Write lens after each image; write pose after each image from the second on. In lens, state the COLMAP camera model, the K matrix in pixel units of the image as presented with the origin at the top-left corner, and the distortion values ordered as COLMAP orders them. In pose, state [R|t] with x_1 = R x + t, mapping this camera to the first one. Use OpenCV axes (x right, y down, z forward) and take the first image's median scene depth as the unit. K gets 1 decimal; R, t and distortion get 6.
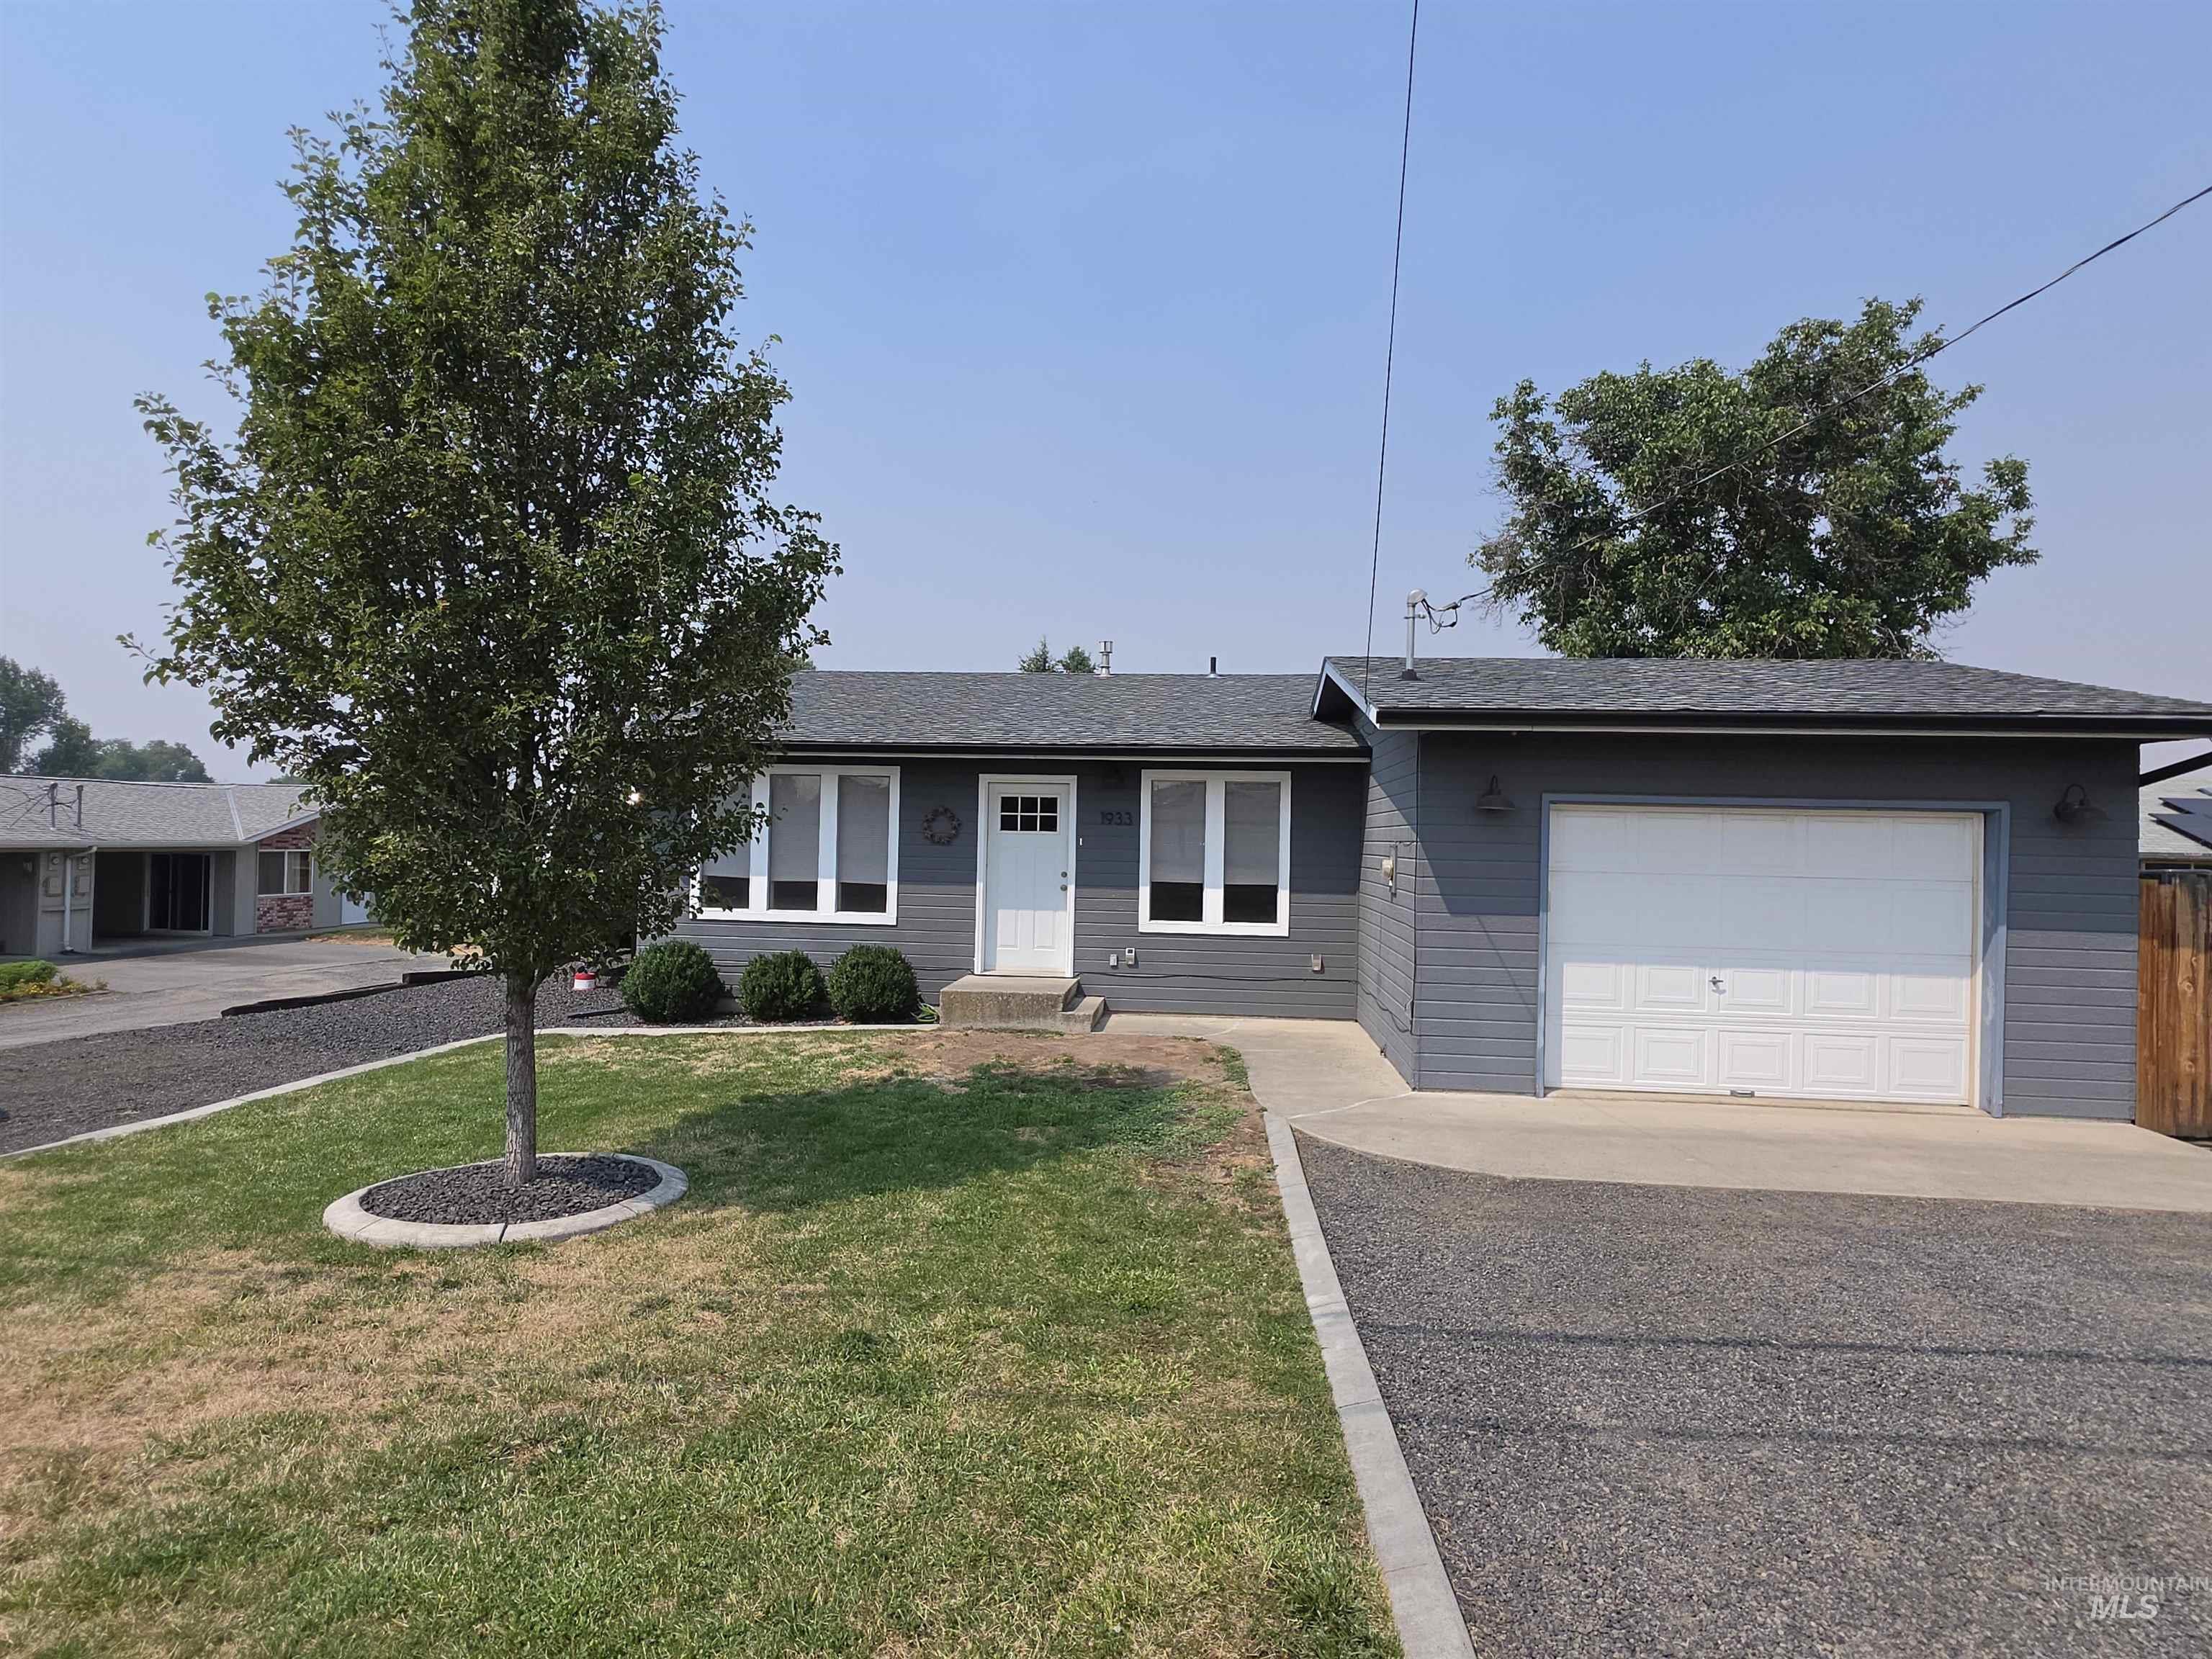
lens RADIAL K [[1158.7, 0, 1086.7], [0, 1158.7, 826.8], [0, 0, 1]] dist [-0.002028, -0.000862]
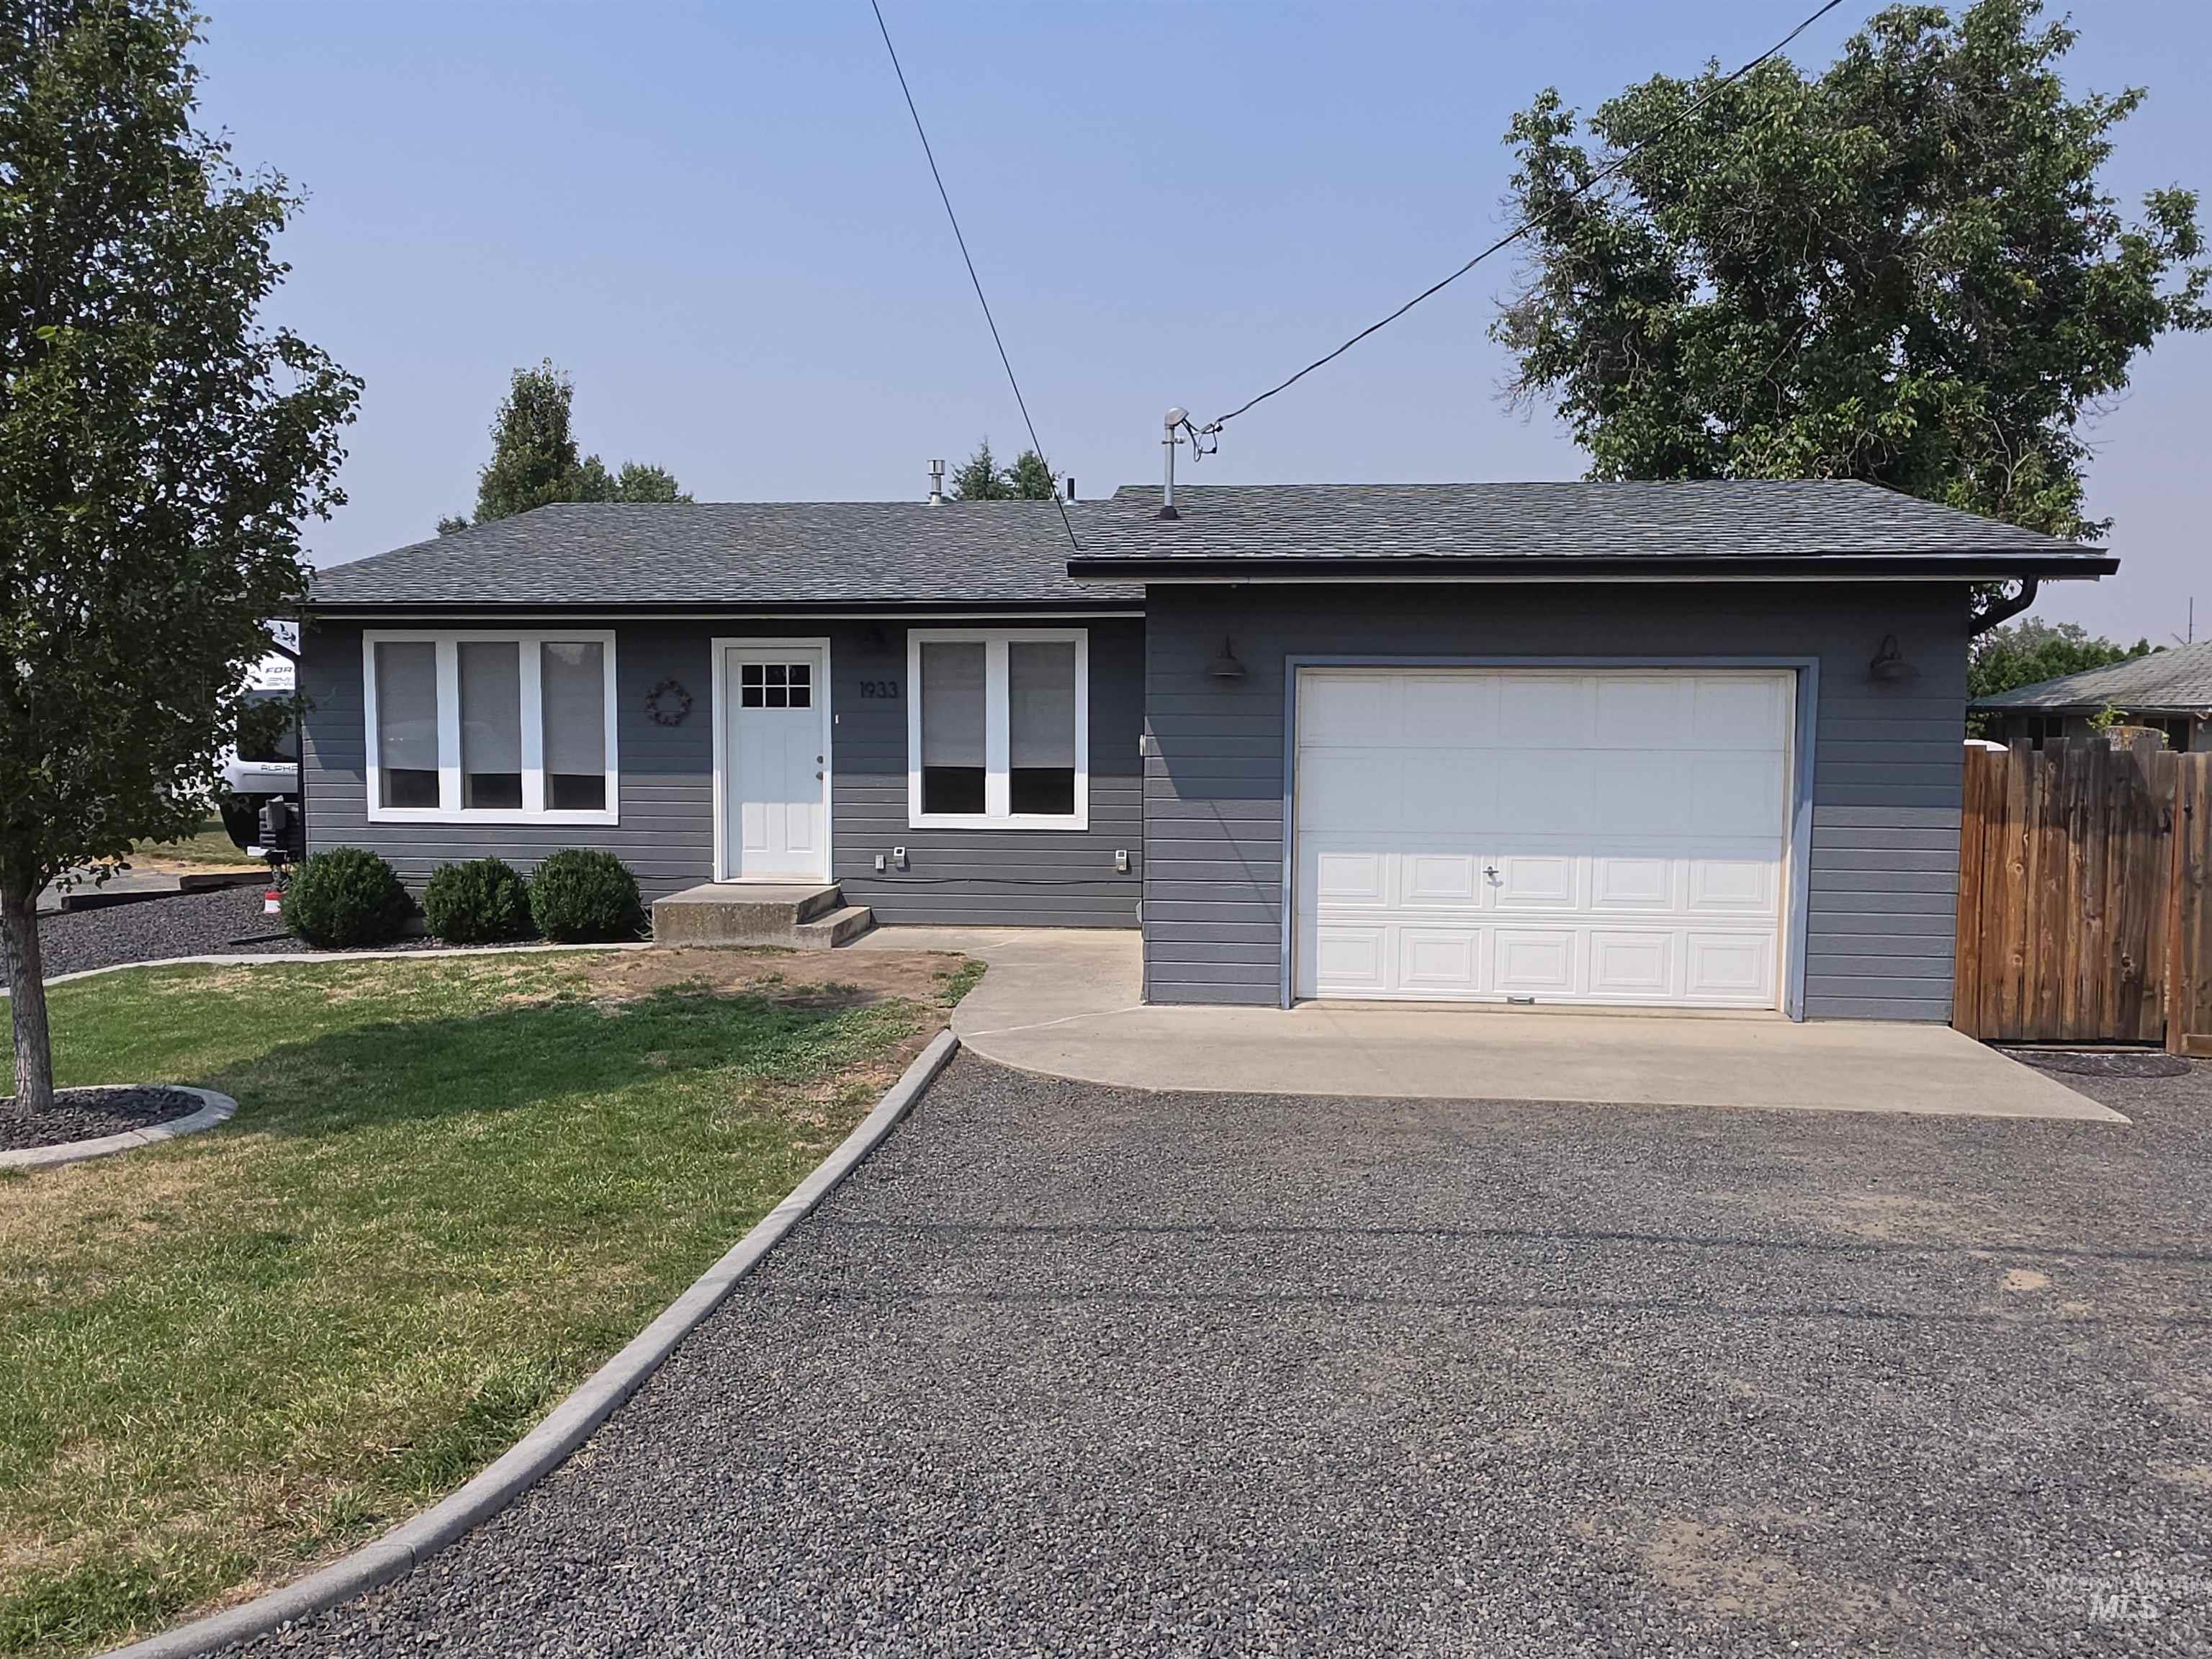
lens RADIAL K [[1554.1, 0, 1095.3], [0, 1554.1, 819.4], [0, 0, 1]] dist [-0.000037, -0.001980]
pose [[0.999832, -0.017702, 0.004744, 0.175923], [0.017253, 0.996480, 0.082042, -0.003531], [-0.006179, -0.081946, 0.996618, -0.102290]]
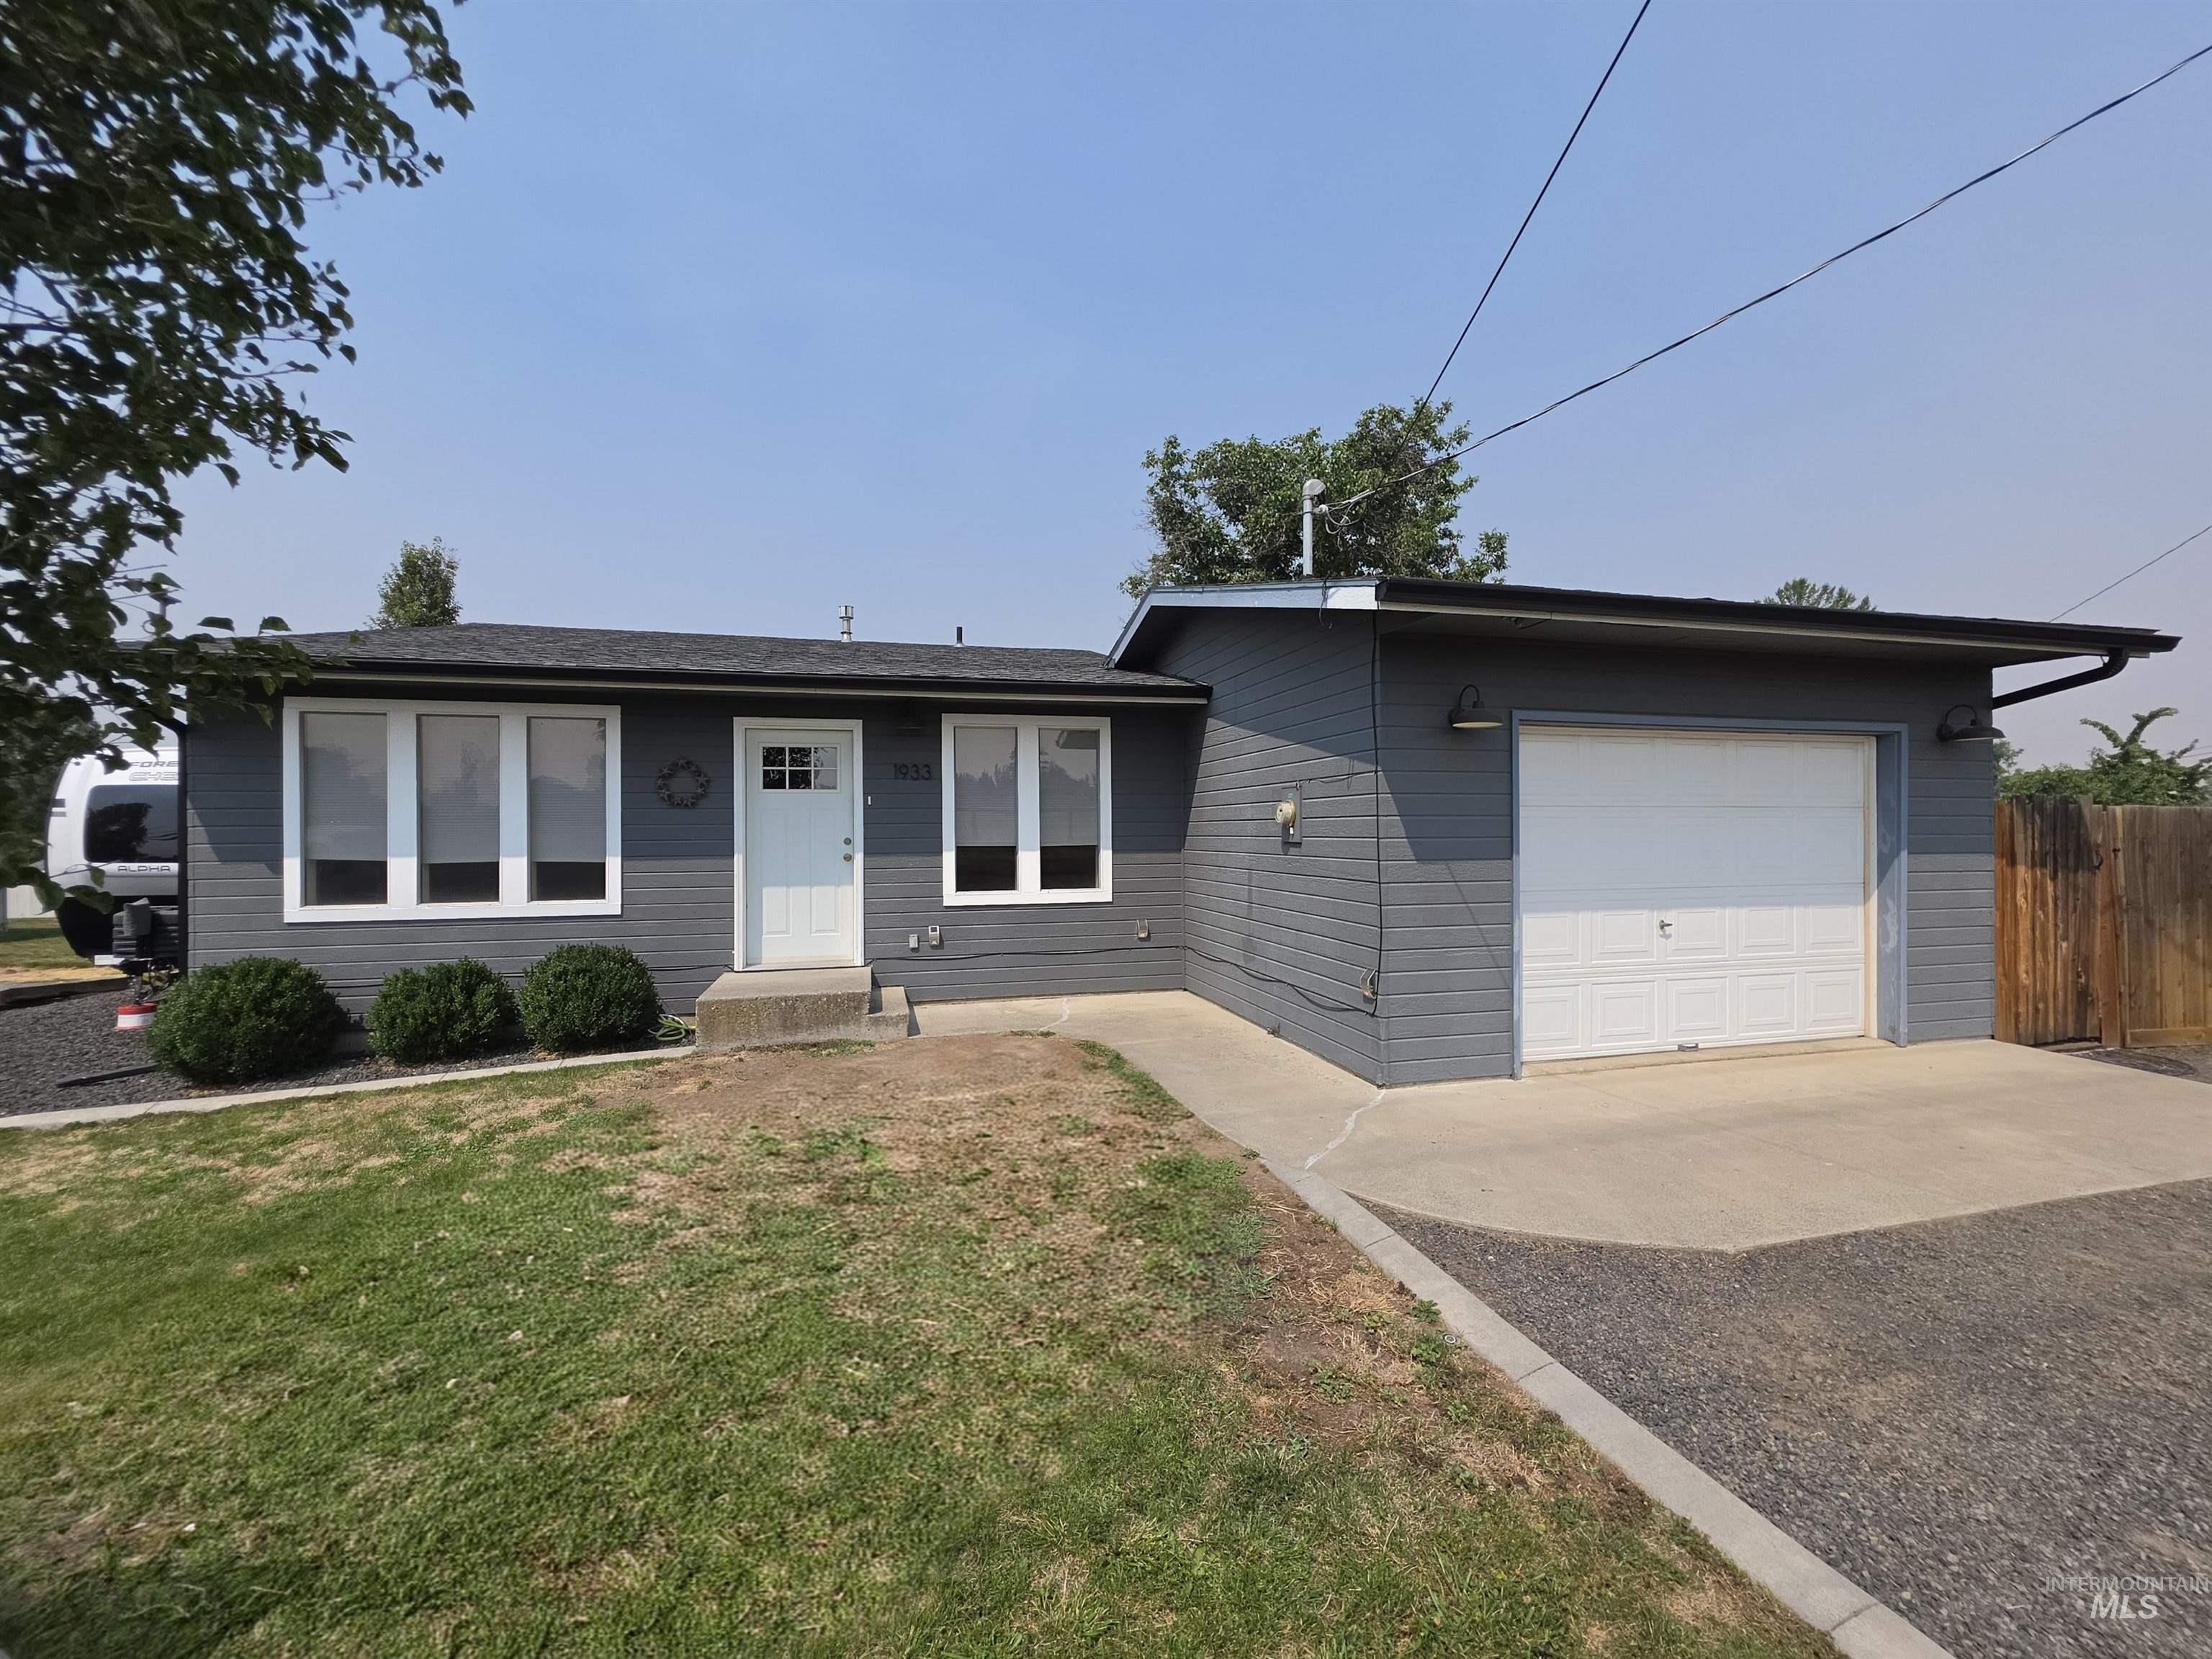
lens RADIAL K [[887.9, 0, 1089.6], [0, 887.9, 829.4], [0, 0, 1]] dist [-0.000526, -0.000015]
pose [[0.939939, -0.026244, 0.340331, -0.075460], [0.022422, 0.999634, 0.015157, 0.028042], [-0.340604, -0.006616, 0.940183, 0.363475]]
